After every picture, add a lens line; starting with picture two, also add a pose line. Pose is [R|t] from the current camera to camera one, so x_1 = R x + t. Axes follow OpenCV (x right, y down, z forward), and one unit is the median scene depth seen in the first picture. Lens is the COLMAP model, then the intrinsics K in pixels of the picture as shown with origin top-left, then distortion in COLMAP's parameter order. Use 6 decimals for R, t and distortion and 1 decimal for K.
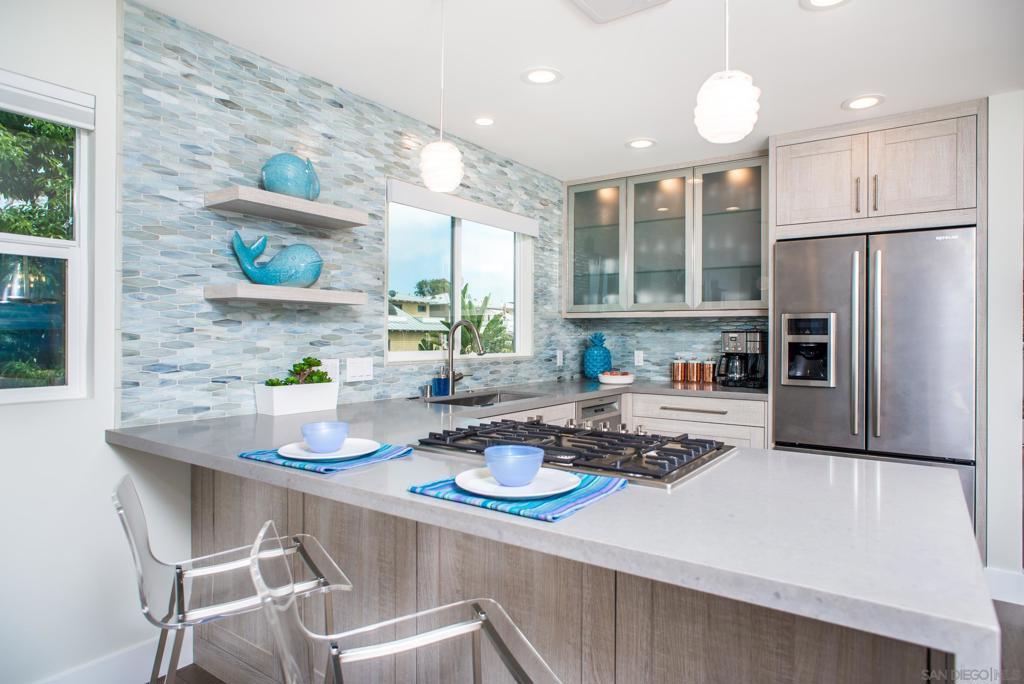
lens RADIAL K [[590.8, 0, 515.6], [0, 590.8, 337.9], [0, 0, 1]] dist [-0.030477, 0.022870]
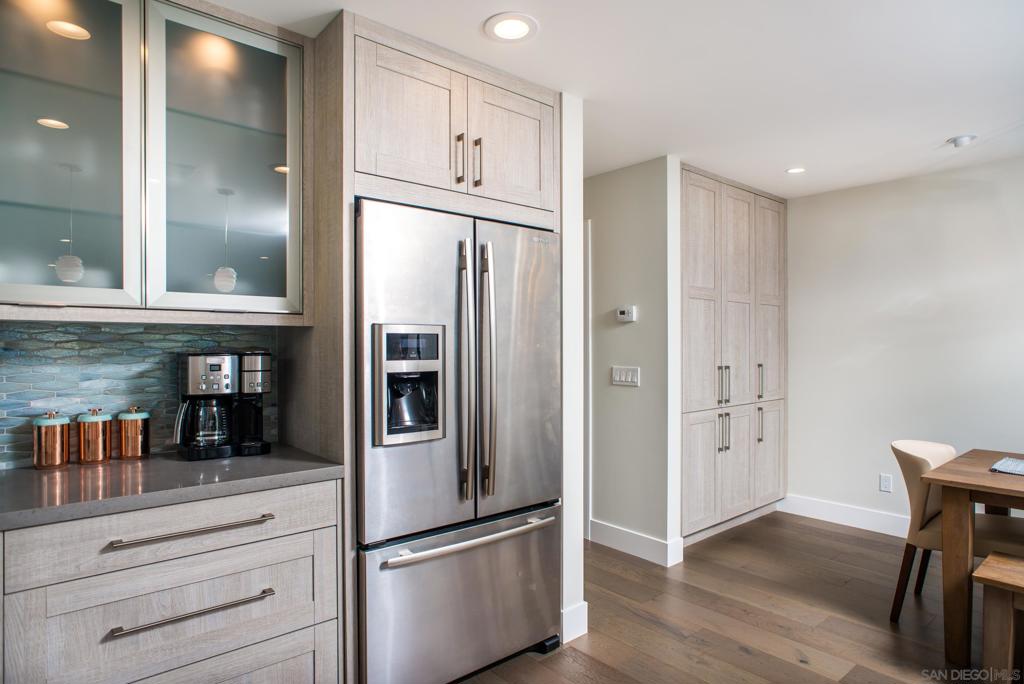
lens RADIAL K [[588.1, 0, 512.0], [0, 588.1, 342.0], [0, 0, 1]] dist [-0.017520, 0.002082]
pose [[0.249717, -0.003256, 0.968313, -0.079555], [0.005310, 0.999984, 0.001993, -0.024657], [-0.968304, 0.004644, 0.249730, 0.746019]]
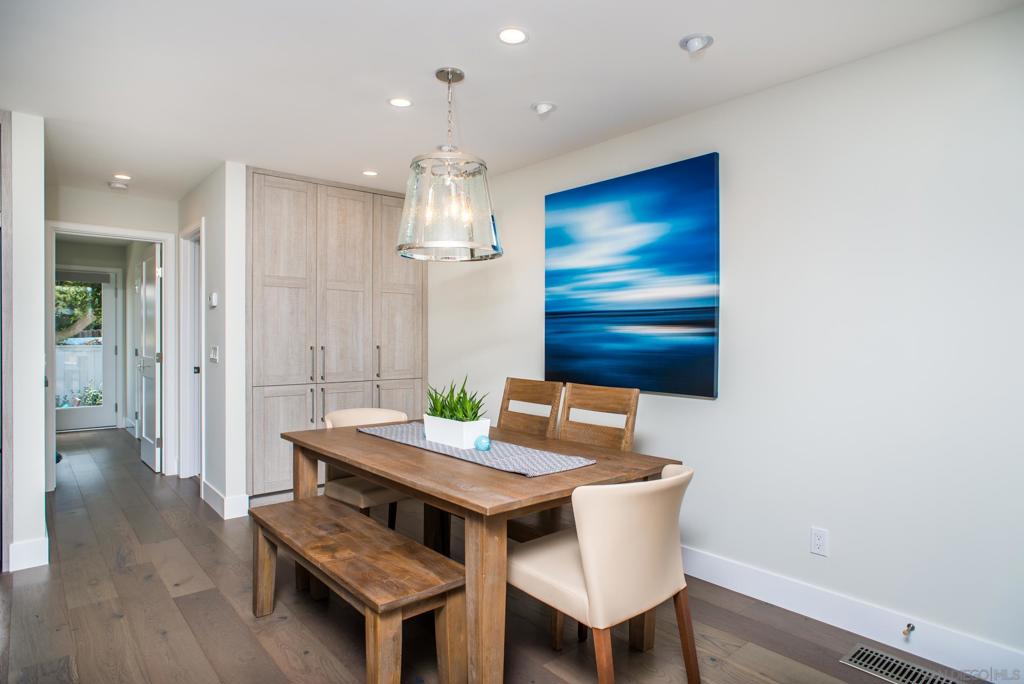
lens RADIAL K [[590.8, 0, 515.6], [0, 590.8, 337.9], [0, 0, 1]] dist [-0.030477, 0.022870]
pose [[0.251556, -0.006992, 0.967818, -0.009546], [0.000179, 0.999974, 0.007178, -0.000781], [-0.967843, -0.001632, 0.251550, -0.157621]]
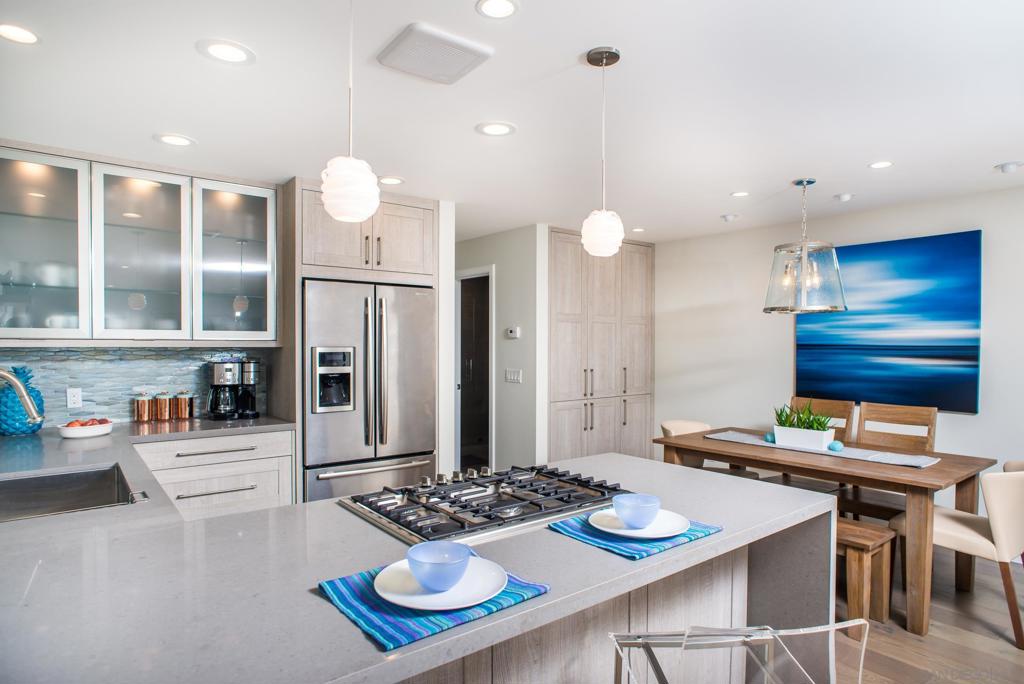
lens RADIAL K [[596.2, 0, 513.2], [0, 596.2, 347.7], [0, 0, 1]] dist [-0.030180, 0.024856]
pose [[0.286791, -0.014695, 0.957881, -0.500592], [0.000944, 0.999886, 0.015057, -0.058099], [-0.957993, -0.003414, 0.286772, 0.345855]]
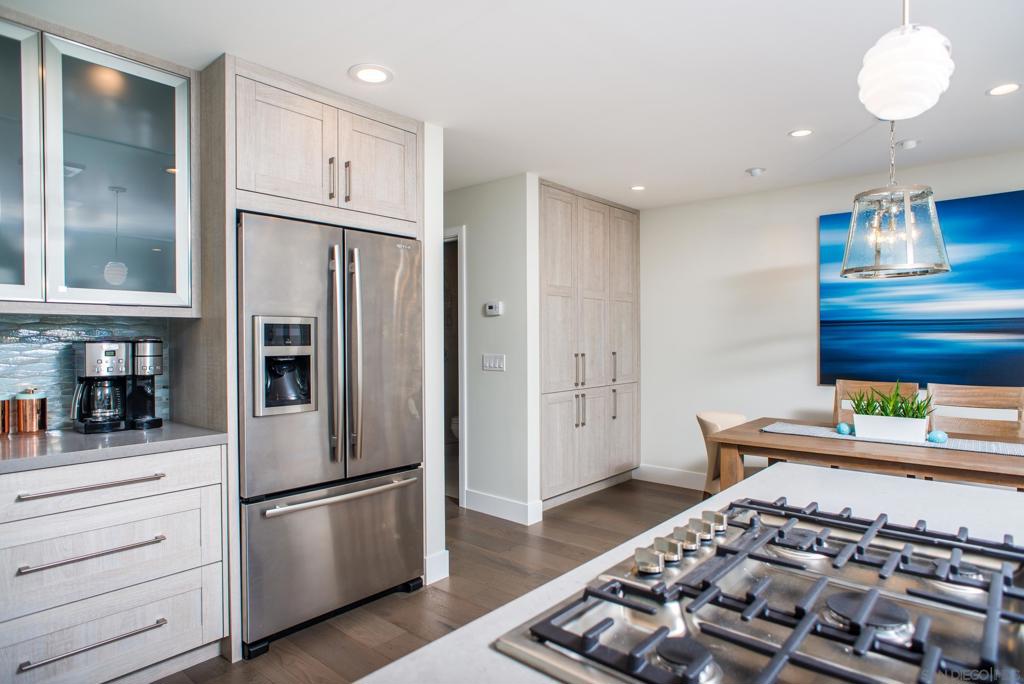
lens RADIAL K [[590.8, 0, 515.6], [0, 590.8, 337.9], [0, 0, 1]] dist [-0.030477, 0.022870]
pose [[0.100902, -0.006548, 0.994875, -0.222934], [0.006814, 0.999959, 0.005890, -0.017500], [-0.994873, 0.006185, 0.100942, 0.637051]]
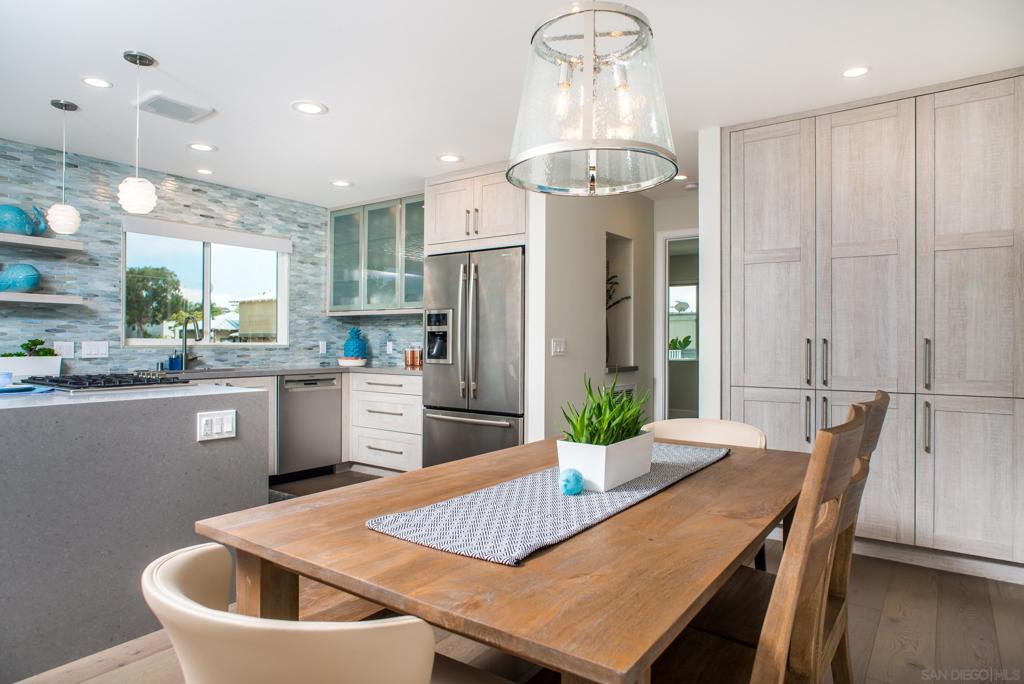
lens RADIAL K [[604.1, 0, 512.0], [0, 604.1, 342.0], [0, 0, 1]] dist [-0.031795, 0.034666]
pose [[0.999785, -0.001593, -0.020672, 0.700505], [0.001550, 0.999997, -0.002123, 0.035658], [0.020675, 0.002091, 0.999784, -0.392652]]
